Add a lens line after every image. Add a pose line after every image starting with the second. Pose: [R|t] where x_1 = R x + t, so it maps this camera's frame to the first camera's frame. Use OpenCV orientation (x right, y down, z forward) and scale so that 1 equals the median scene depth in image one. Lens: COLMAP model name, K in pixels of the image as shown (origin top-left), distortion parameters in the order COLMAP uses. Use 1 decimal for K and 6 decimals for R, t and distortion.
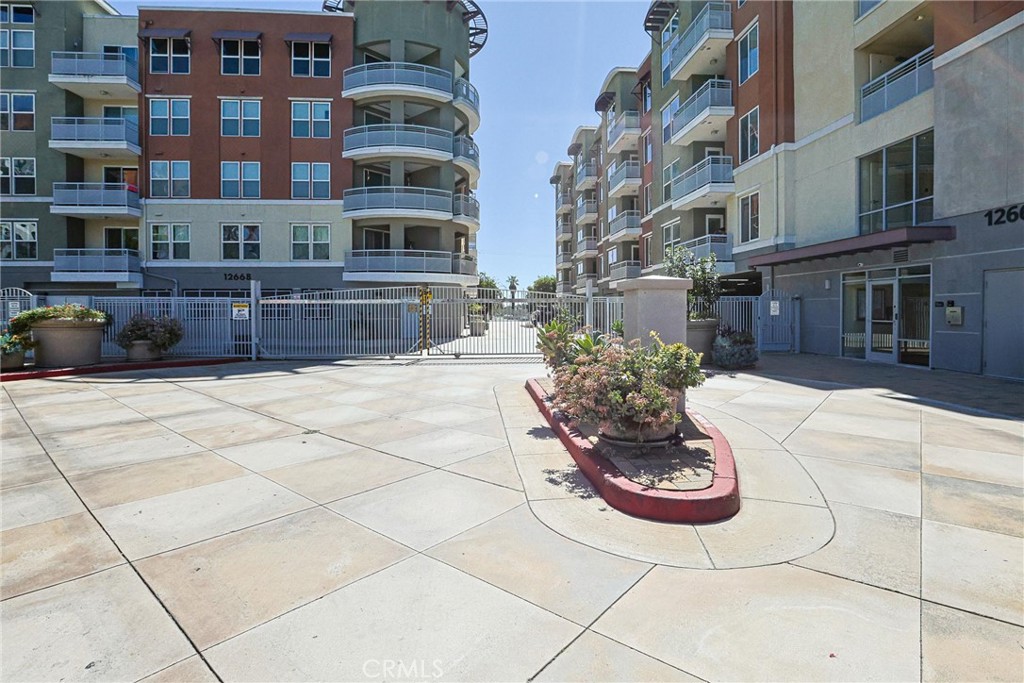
lens RADIAL K [[496.2, 0, 511.3], [0, 496.2, 336.9], [0, 0, 1]] dist [-0.045639, 0.013821]
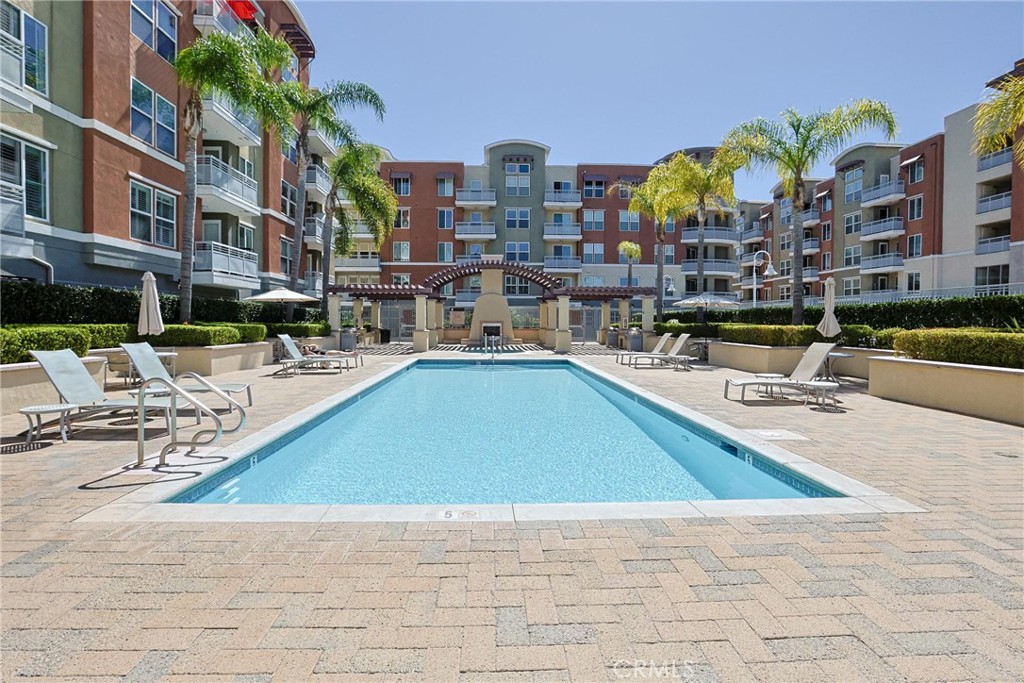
lens RADIAL K [[496.2, 0, 511.3], [0, 496.2, 336.9], [0, 0, 1]] dist [-0.045639, 0.013821]
pose [[0.998826, 0.011924, -0.046956, -0.939084], [-0.012990, 0.999663, -0.022471, 0.051648], [0.046672, 0.023054, 0.998644, -0.958157]]
